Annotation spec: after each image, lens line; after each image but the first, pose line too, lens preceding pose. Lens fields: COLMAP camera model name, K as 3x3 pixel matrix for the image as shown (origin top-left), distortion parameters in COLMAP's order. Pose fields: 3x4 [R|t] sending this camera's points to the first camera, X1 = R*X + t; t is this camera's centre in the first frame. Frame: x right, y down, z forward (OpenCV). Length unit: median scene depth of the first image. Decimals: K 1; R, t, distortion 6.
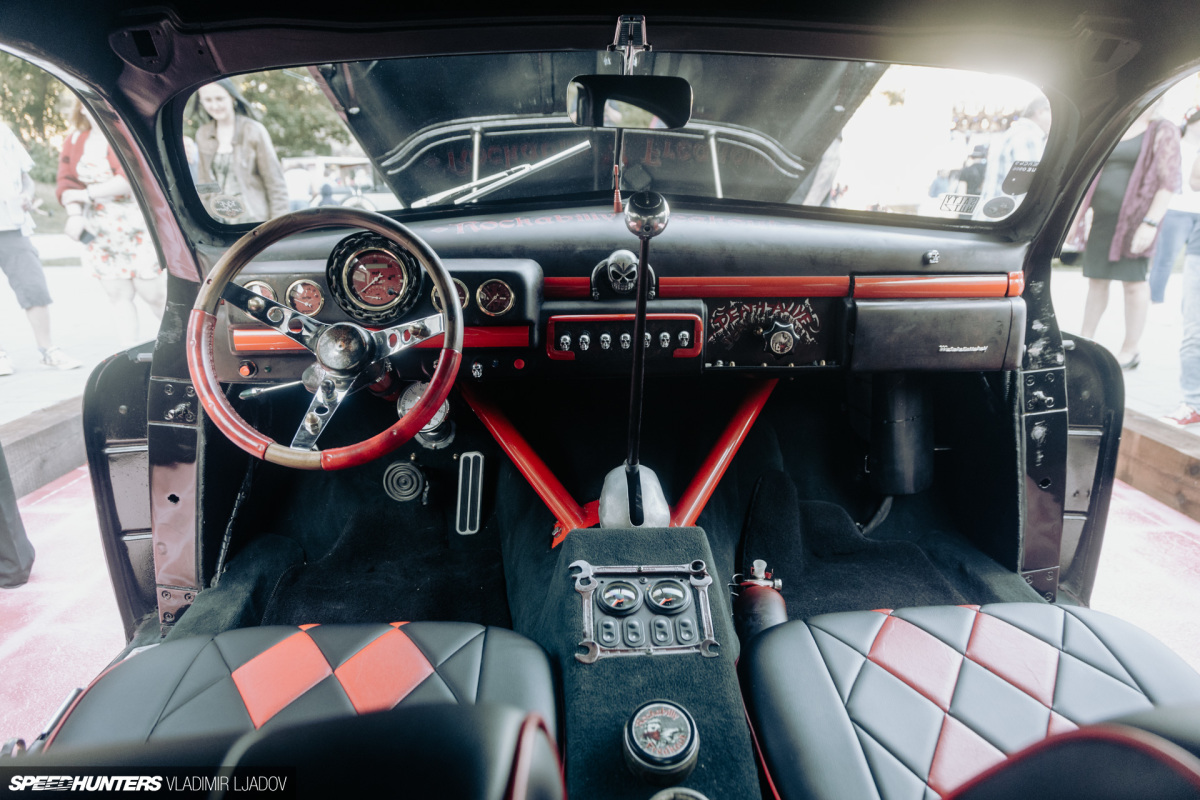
lens RADIAL K [[819.3, 0, 592.4], [0, 819.3, 392.8], [0, 0, 1]] dist [-0.009336, -0.002619]
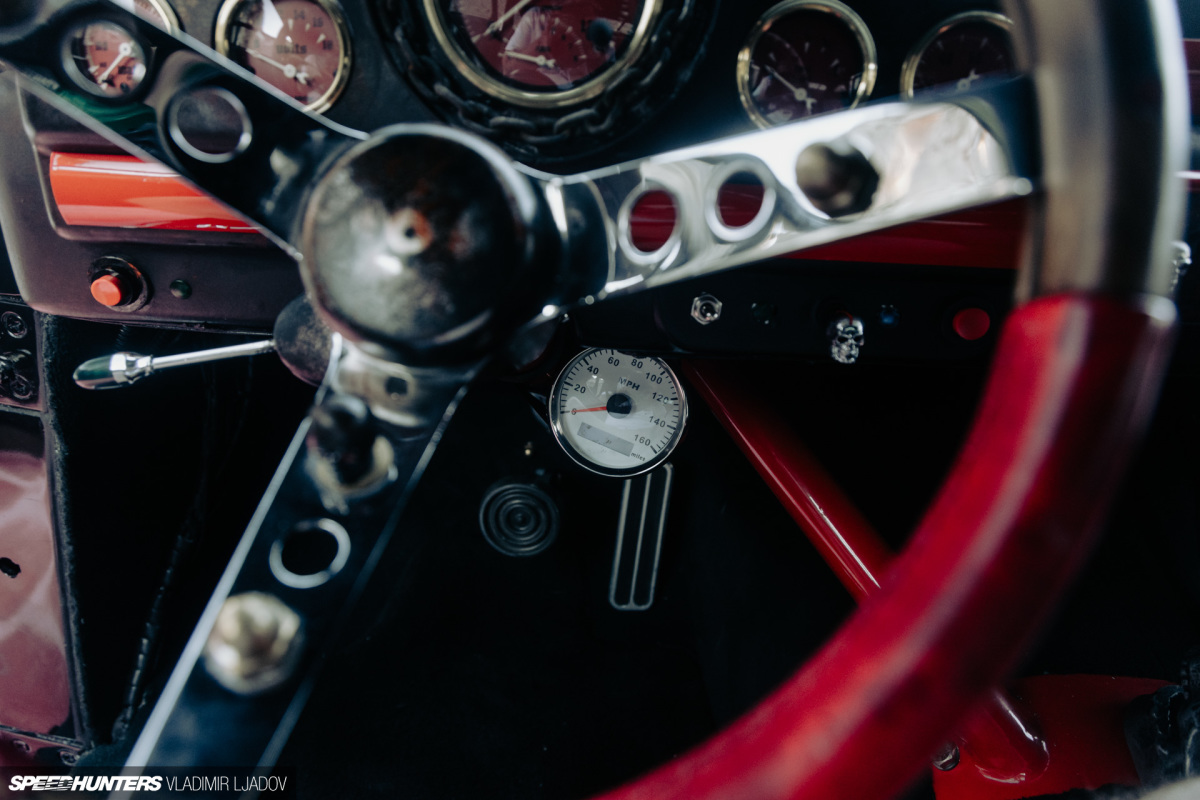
lens RADIAL K [[819.3, 0, 609.9], [0, 819.3, 402.6], [0, 0, 1]] dist [-0.009336, -0.002619]
pose [[0.997107, 0.068069, -0.033826, -0.223515], [-0.062834, 0.988560, 0.137118, -0.041523], [0.042773, -0.134596, 0.989977, 0.714101]]
